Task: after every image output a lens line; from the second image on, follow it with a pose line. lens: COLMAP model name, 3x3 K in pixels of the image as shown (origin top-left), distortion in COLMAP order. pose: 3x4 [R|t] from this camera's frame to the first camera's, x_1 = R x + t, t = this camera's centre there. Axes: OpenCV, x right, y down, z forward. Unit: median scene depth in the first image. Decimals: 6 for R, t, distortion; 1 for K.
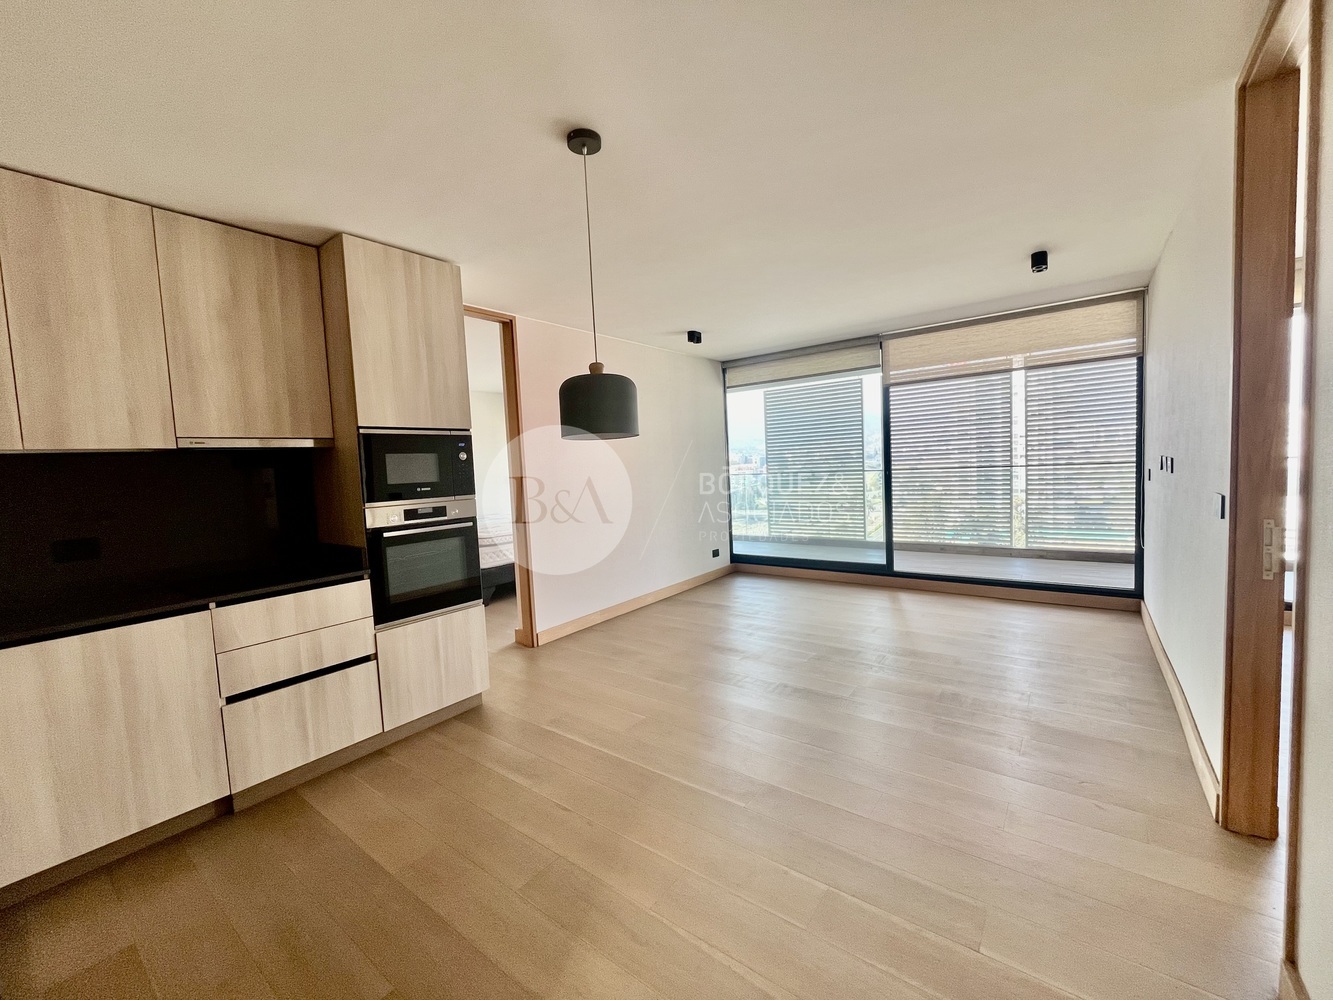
lens RADIAL K [[536.8, 0, 663.5], [0, 536.8, 498.5], [0, 0, 1]] dist [-0.003589, -0.000493]
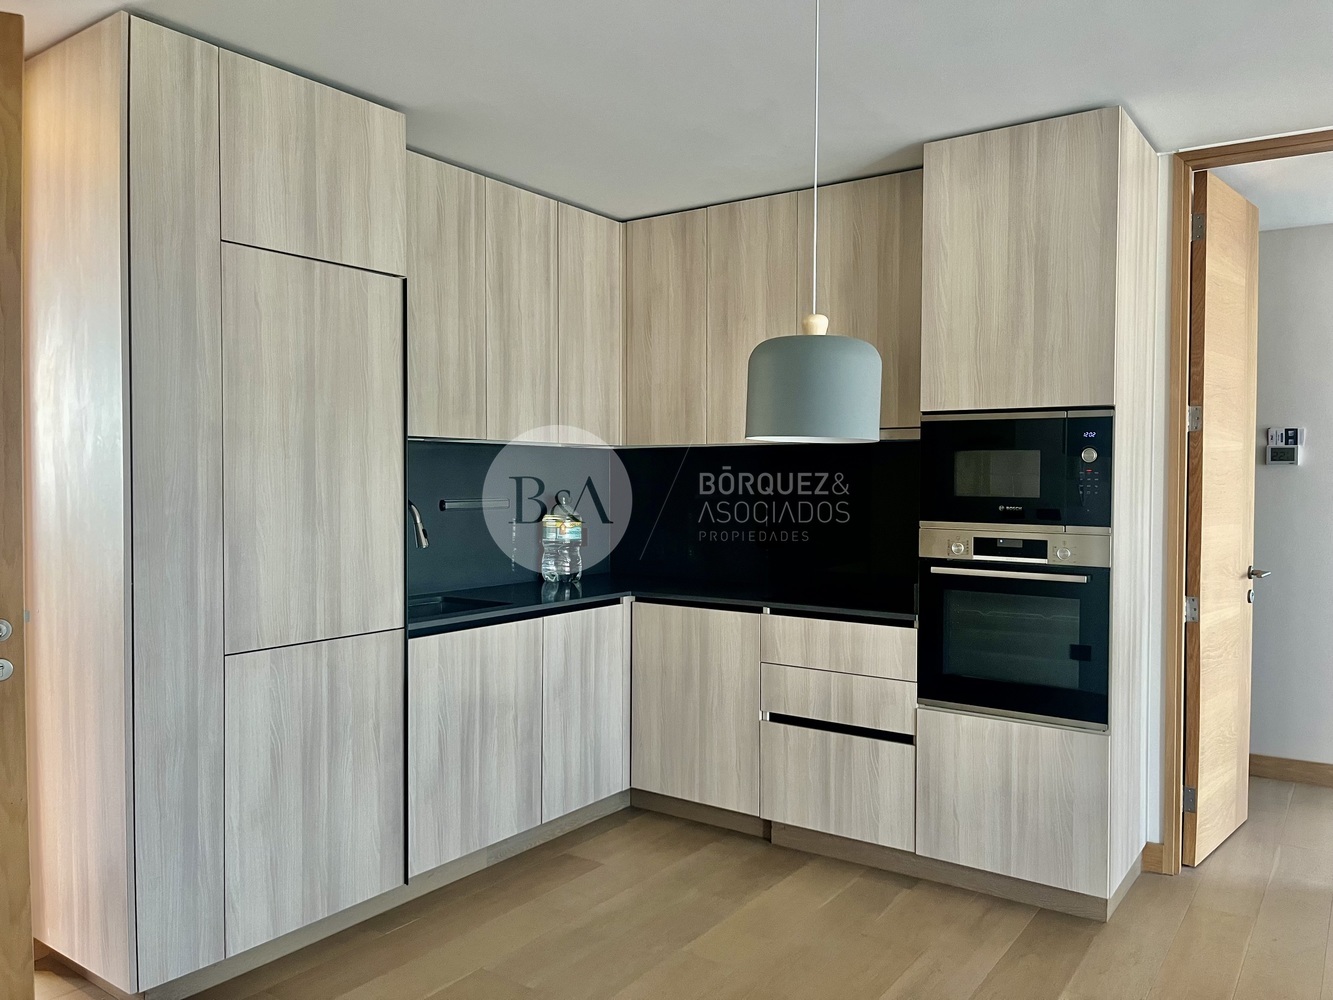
lens RADIAL K [[1013.3, 0, 668.4], [0, 1013.3, 501.0], [0, 0, 1]] dist [0.005695, -0.001297]
pose [[0.044597, 0.070769, -0.996495, 0.719415], [-0.076328, 0.994813, 0.067234, -0.076963], [0.996085, 0.073062, 0.049767, 0.578390]]
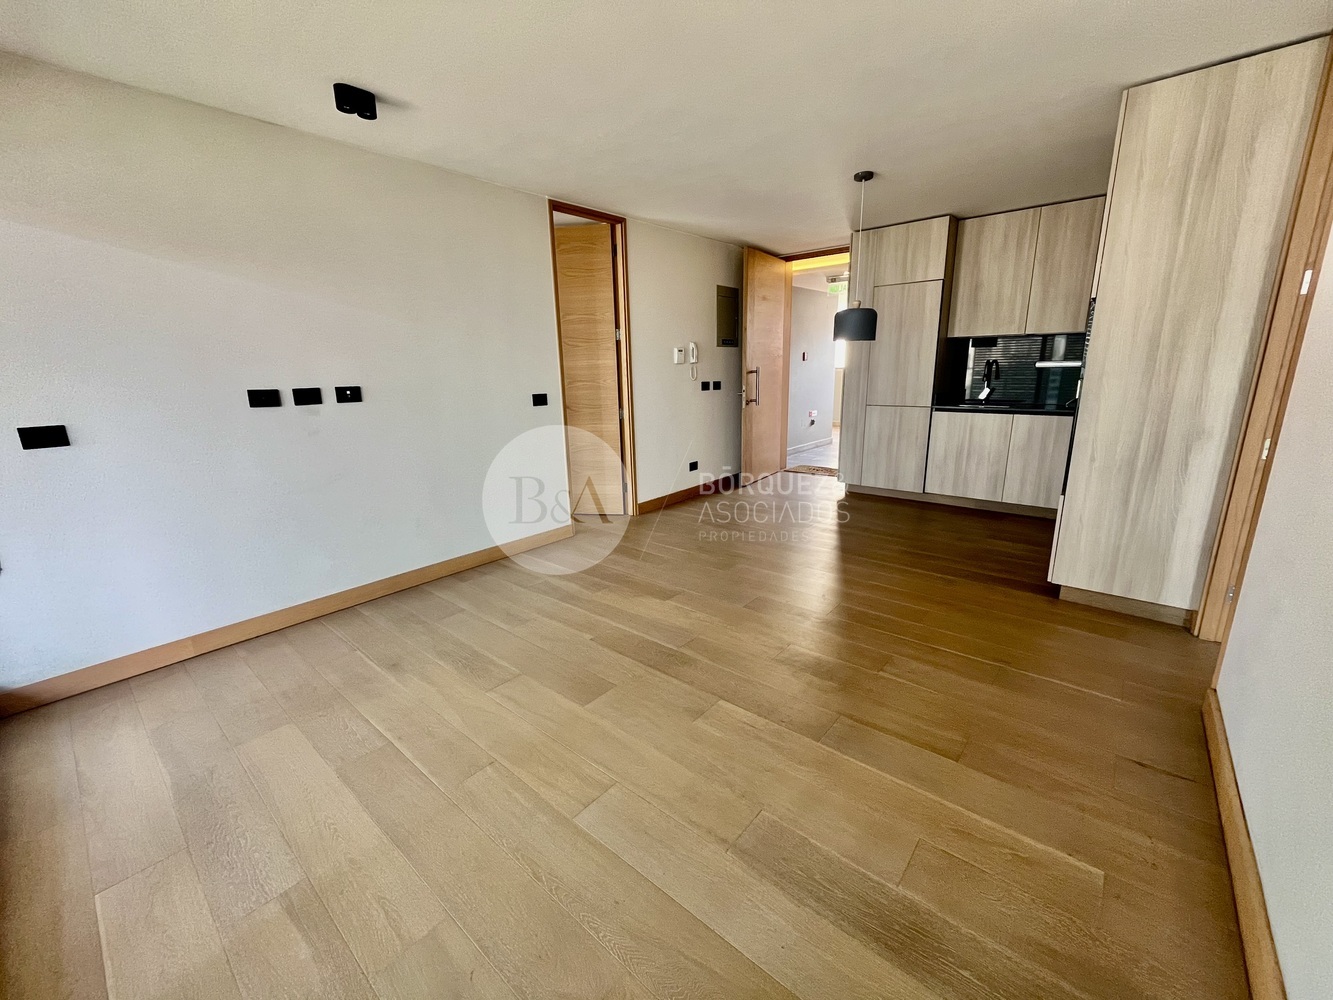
lens RADIAL K [[536.8, 0, 670.1], [0, 536.8, 499.3], [0, 0, 1]] dist [-0.003589, -0.000493]
pose [[-0.995719, 0.061129, 0.069328, 0.210734], [0.079334, 0.950096, 0.301702, -0.168311], [-0.047426, 0.305911, -0.950878, 2.647589]]
